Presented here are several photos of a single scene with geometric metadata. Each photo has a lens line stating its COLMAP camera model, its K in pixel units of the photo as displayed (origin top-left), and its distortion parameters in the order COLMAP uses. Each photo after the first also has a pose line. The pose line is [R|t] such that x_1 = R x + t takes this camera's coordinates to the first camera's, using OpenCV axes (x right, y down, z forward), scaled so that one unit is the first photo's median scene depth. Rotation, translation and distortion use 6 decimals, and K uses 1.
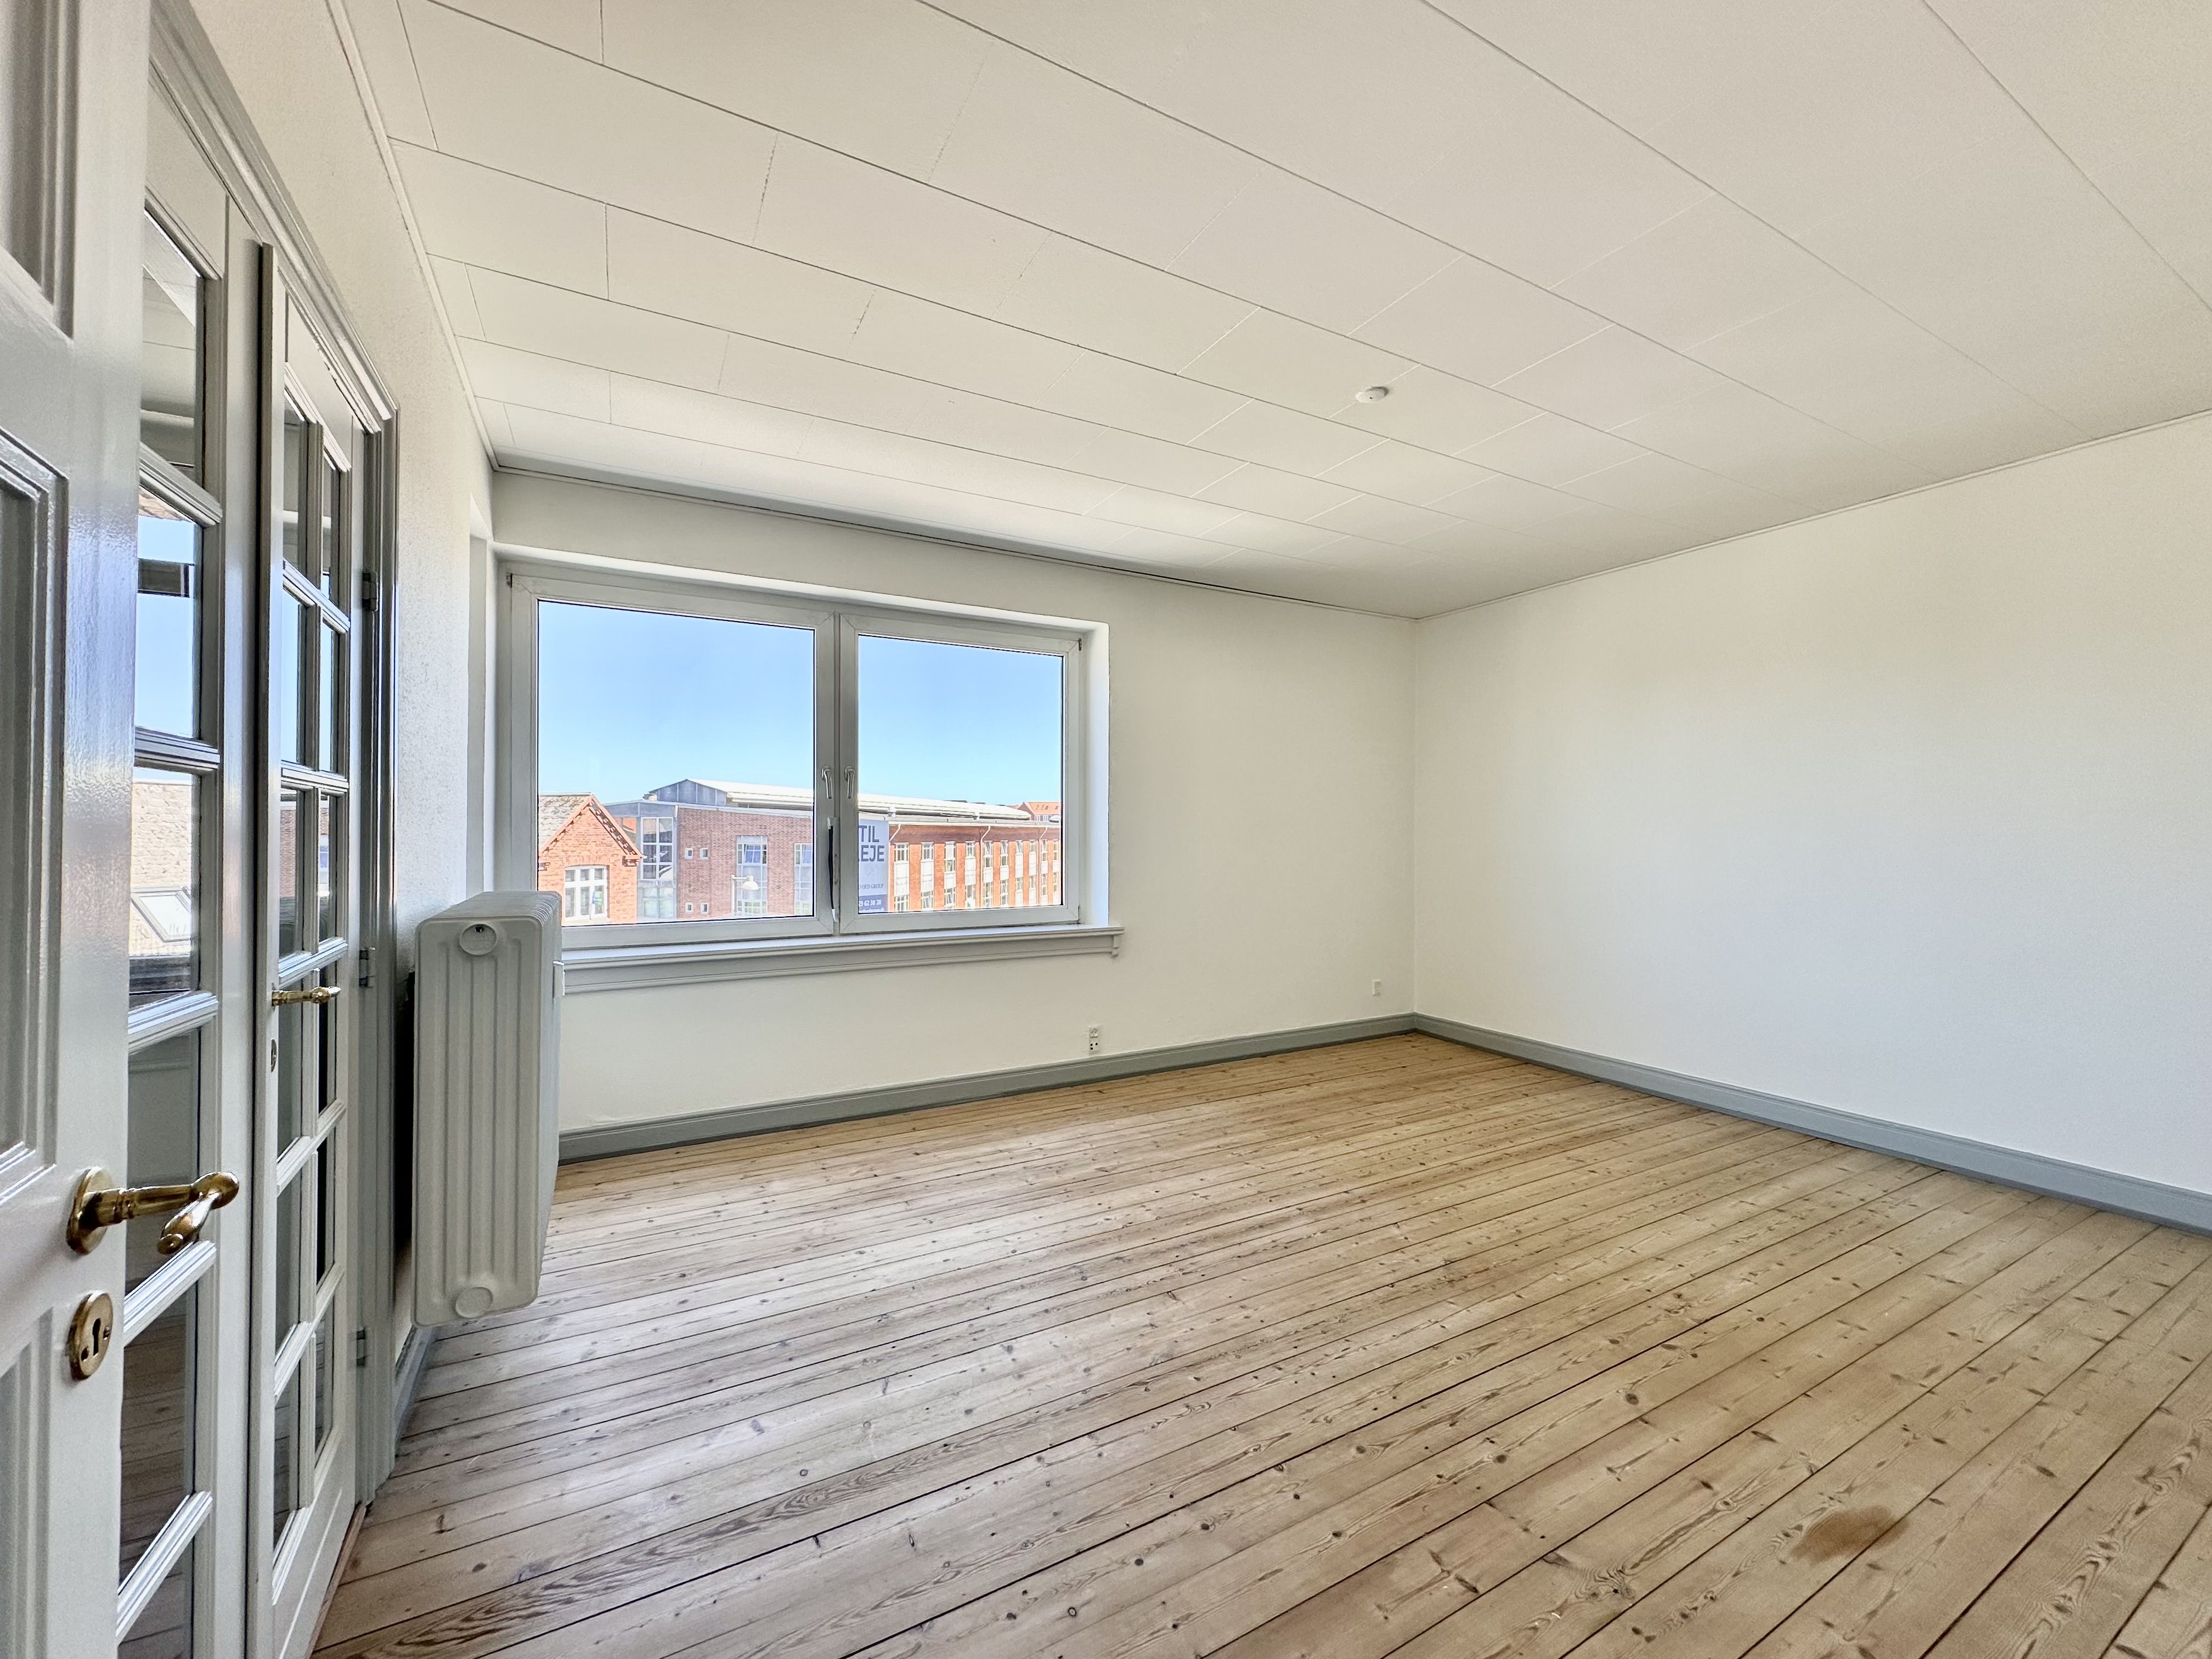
lens RADIAL K [[878.3, 0, 1106.0], [0, 878.3, 829.5], [0, 0, 1]] dist [-0.000559, -0.000317]
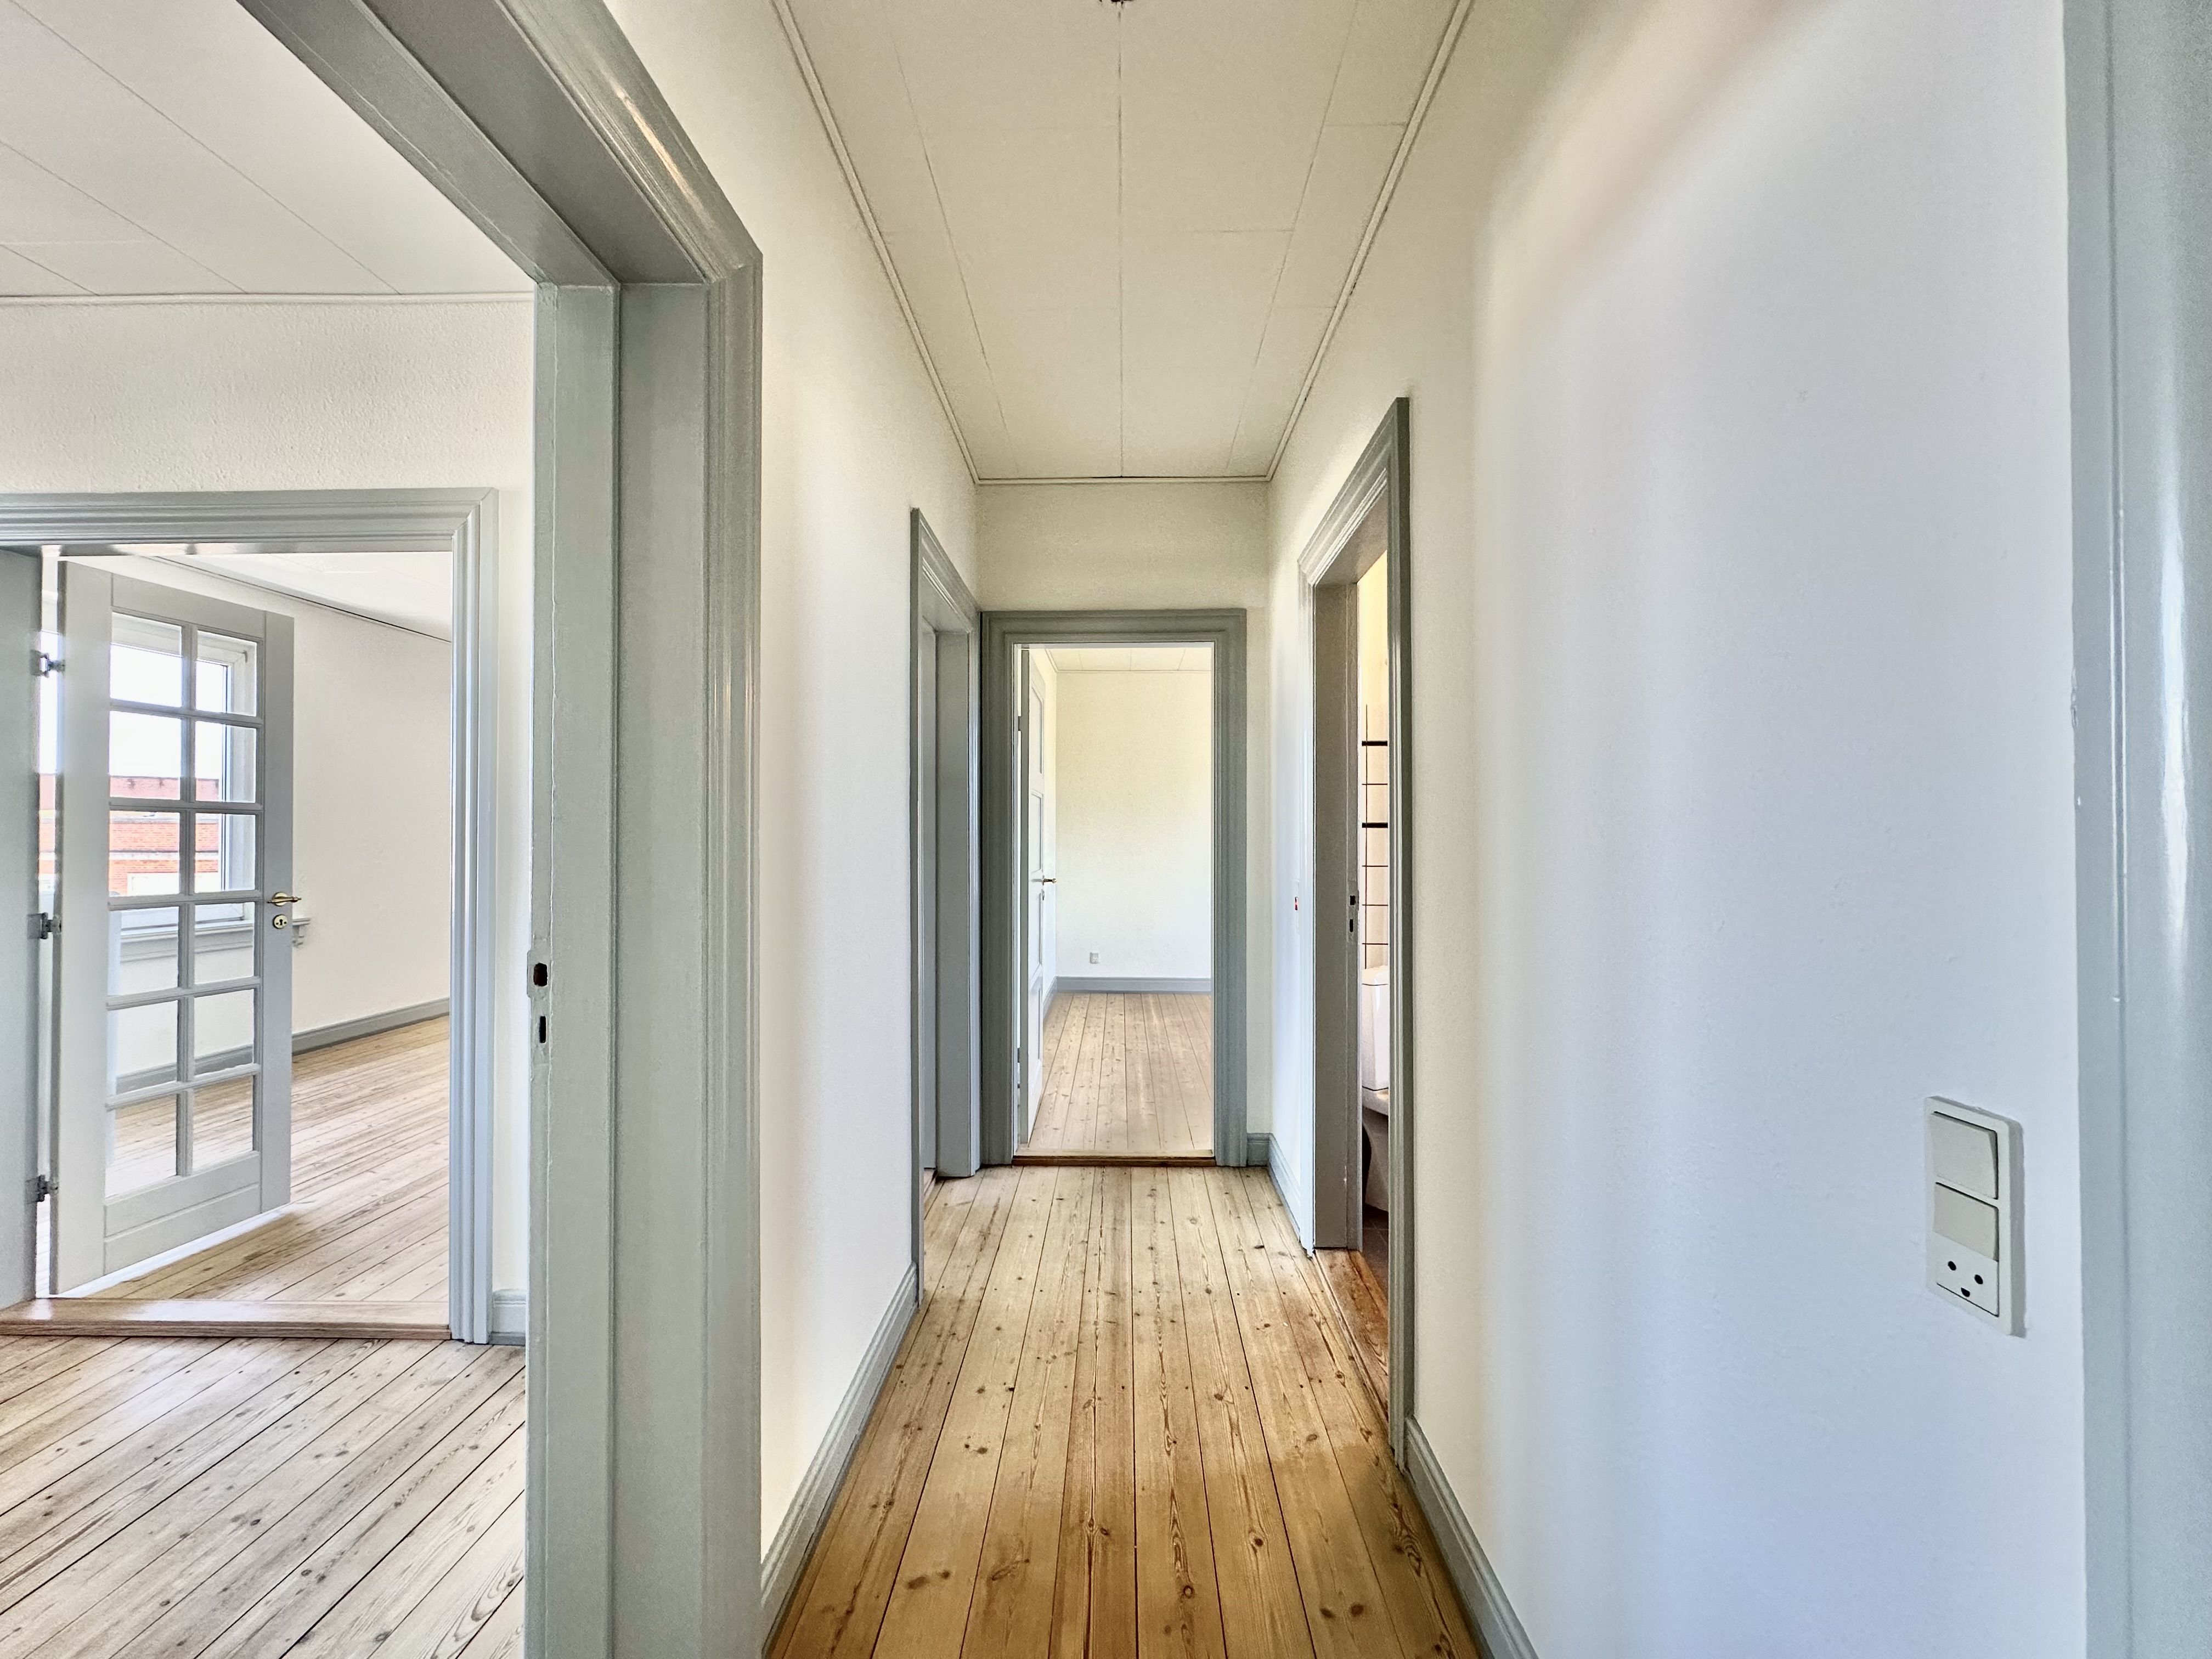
lens RADIAL K [[878.3, 0, 1106.0], [0, 878.3, 829.5], [0, 0, 1]] dist [-0.000559, -0.000317]
pose [[0.499856, 0.008666, 0.866065, -0.600374], [-0.005228, 0.999962, -0.006988, 0.001111], [-0.866093, -0.001035, 0.499883, -0.605534]]
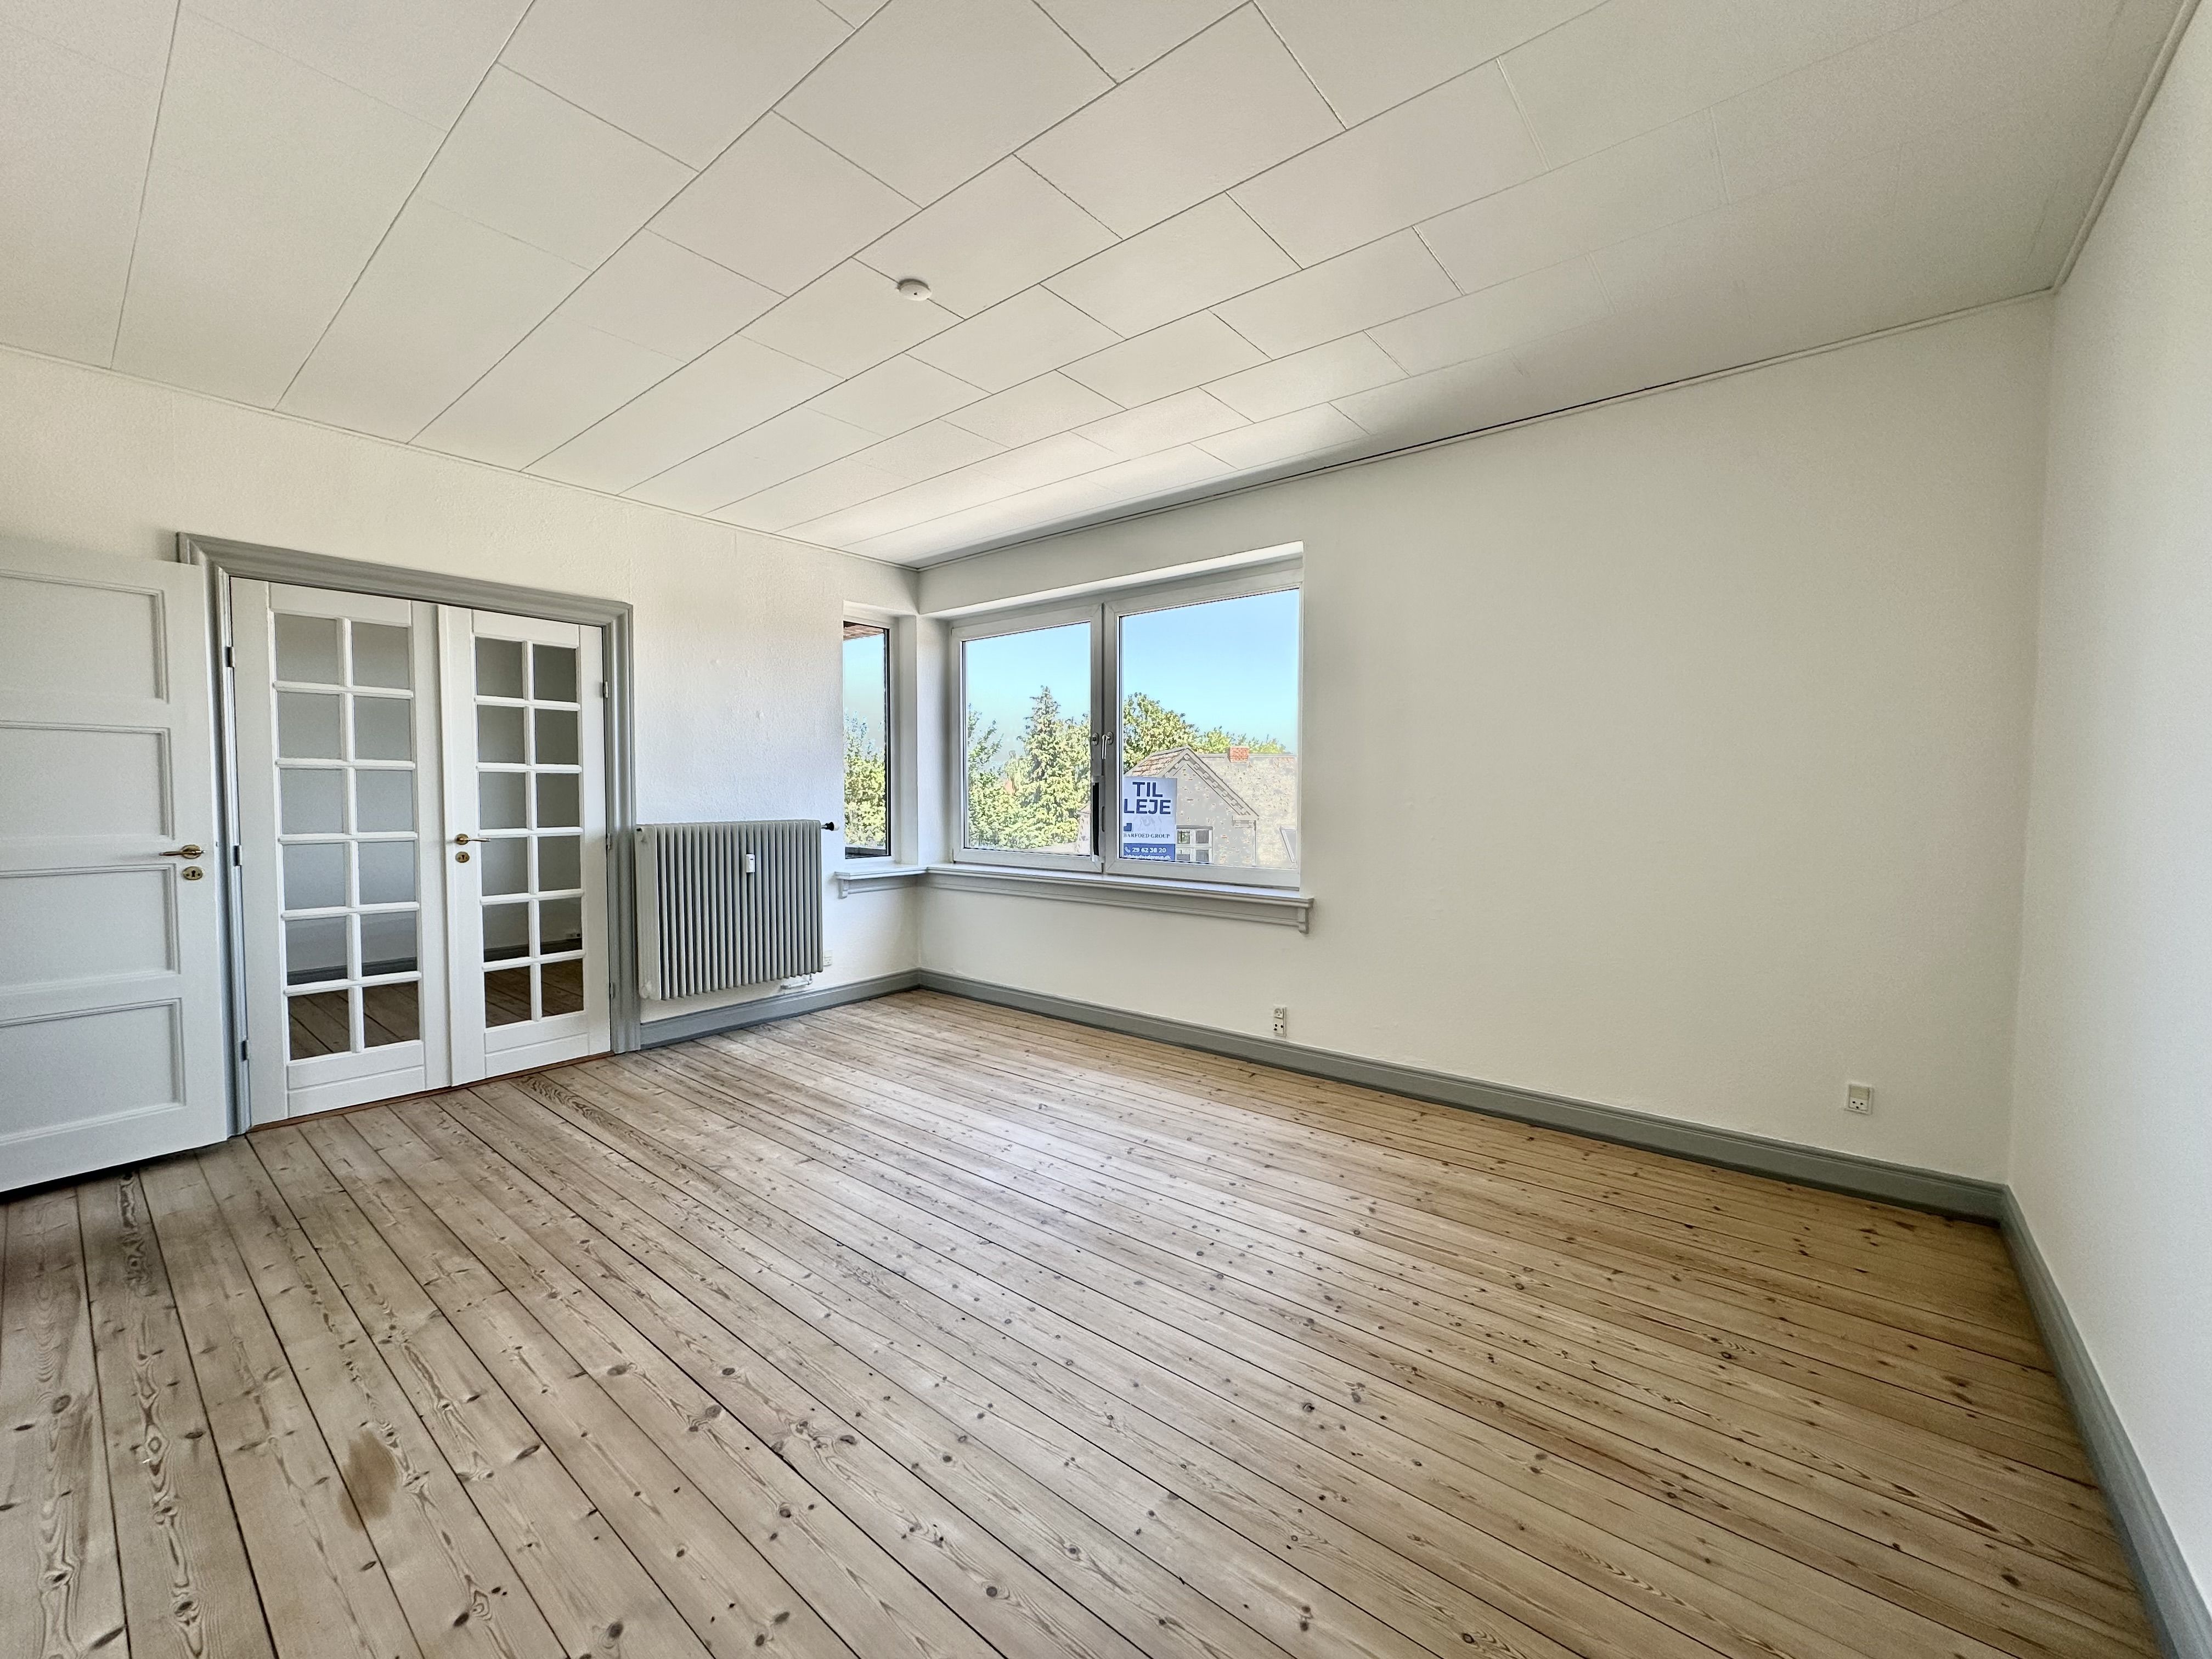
lens RADIAL K [[878.3, 0, 1106.0], [0, 878.3, 829.5], [0, 0, 1]] dist [-0.000559, -0.000317]
pose [[0.372125, 0.040496, -0.927299, 0.988596], [0.002508, 0.999000, 0.044634, 0.007216], [0.928179, -0.018935, 0.371651, 0.681809]]
